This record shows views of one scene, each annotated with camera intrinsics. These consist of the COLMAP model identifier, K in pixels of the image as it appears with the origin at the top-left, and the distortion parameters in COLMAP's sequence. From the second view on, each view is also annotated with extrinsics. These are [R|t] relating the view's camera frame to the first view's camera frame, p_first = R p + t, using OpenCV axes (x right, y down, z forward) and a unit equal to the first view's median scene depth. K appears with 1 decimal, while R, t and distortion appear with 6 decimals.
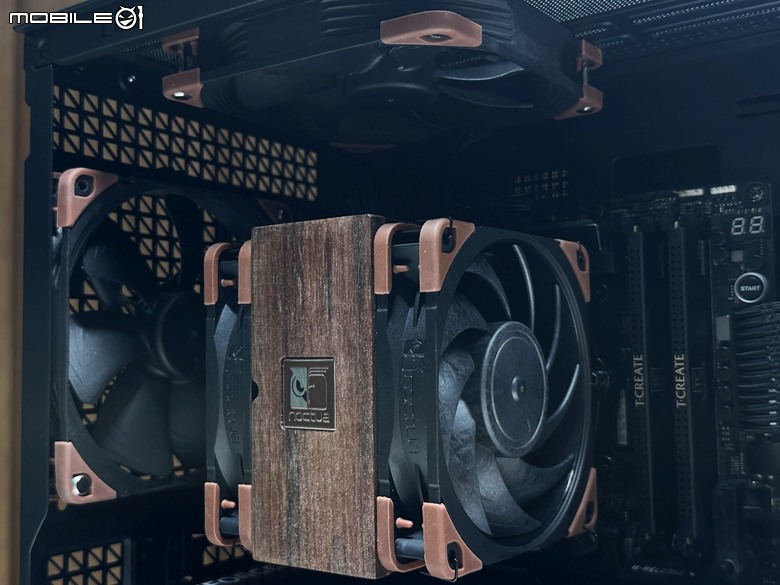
lens RADIAL K [[972.0, 0, 389.2], [0, 972.0, 290.2], [0, 0, 1]] dist [0.106793, 0.000000]
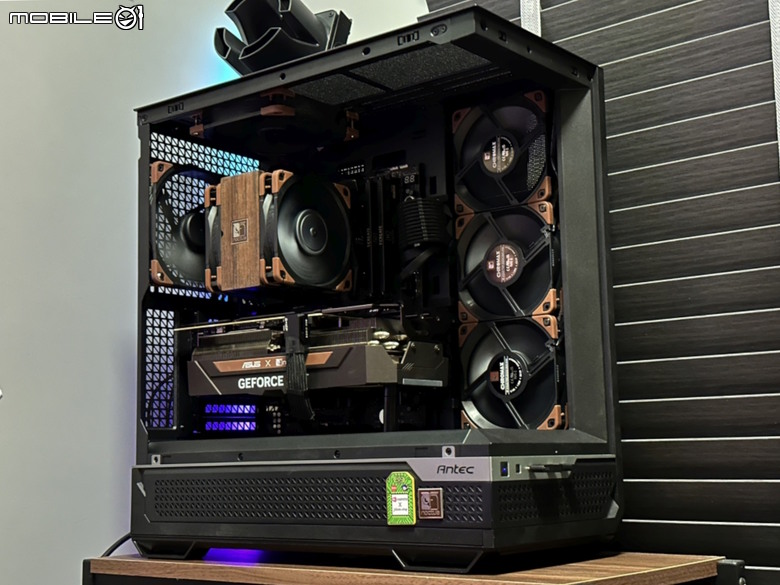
lens RADIAL K [[1184.3, 0, 377.7], [0, 1184.3, 308.7], [0, 0, 1]] dist [0.100556, 0.000000]
pose [[0.998554, -0.012700, -0.052235, 0.456655], [0.009469, 0.998053, -0.061646, 0.494747], [0.052917, 0.061062, 0.996730, -2.235996]]
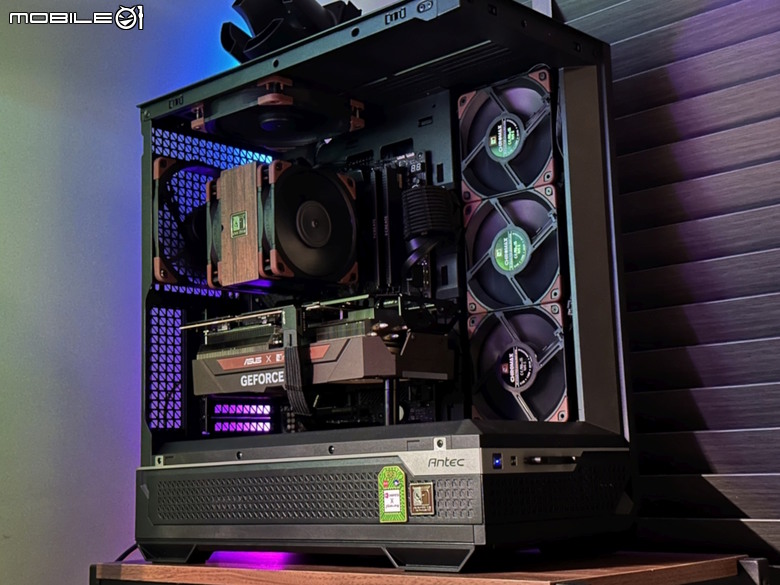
lens RADIAL K [[1184.3, 0, 386.8], [0, 1184.3, 292.3], [0, 0, 1]] dist [0.100556, 0.000000]
pose [[0.992134, -0.036961, -0.119601, 0.669599], [0.026196, 0.995565, -0.090360, 0.554319], [0.122410, 0.086516, 0.988701, -2.104655]]
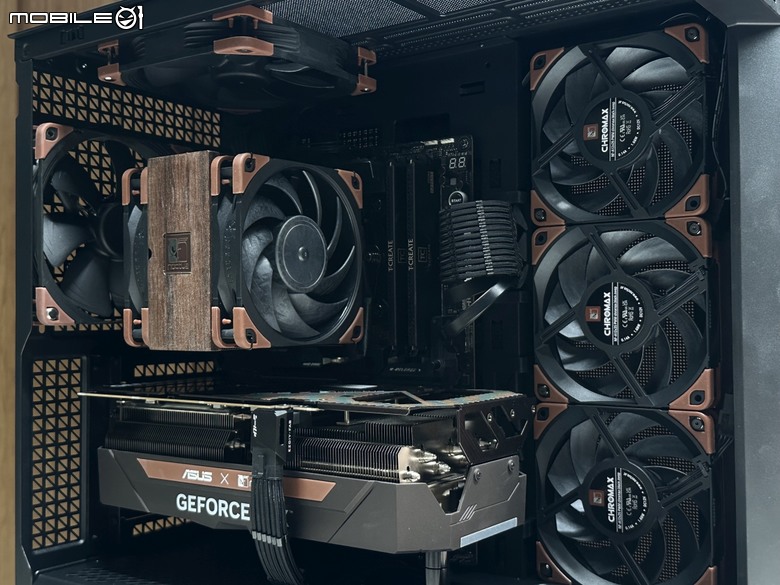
lens RADIAL K [[972.0, 0, 392.0], [0, 972.0, 288.5], [0, 0, 1]] dist [0.106793, 0.000000]
pose [[0.999968, 0.006724, -0.004237, 0.272015], [-0.006550, 0.999189, 0.039727, 0.084340], [0.004500, -0.039698, 0.999202, -0.667292]]
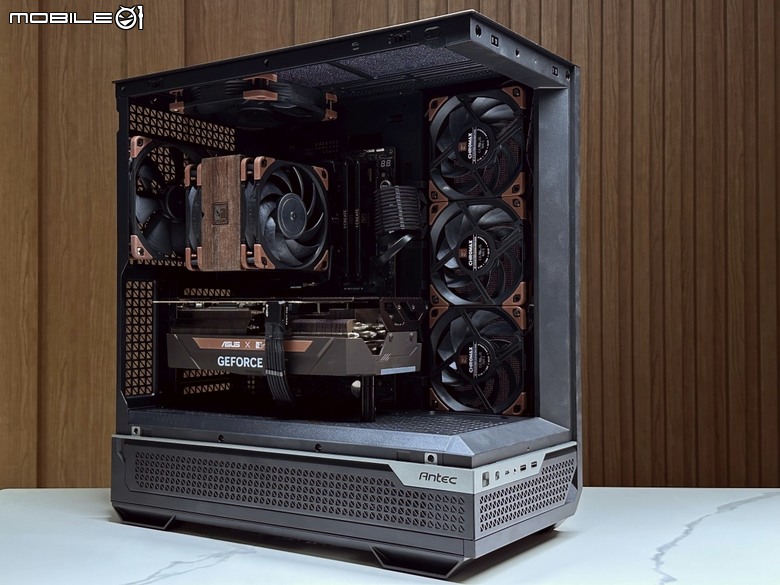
lens RADIAL K [[972.0, 0, 391.3], [0, 972.0, 297.7], [0, 0, 1]] dist [0.106793, 0.000000]
pose [[0.999353, 0.013878, 0.033180, 0.305118], [-0.015538, 0.998613, 0.050296, 0.177650], [-0.032436, -0.050779, 0.998183, -1.788630]]
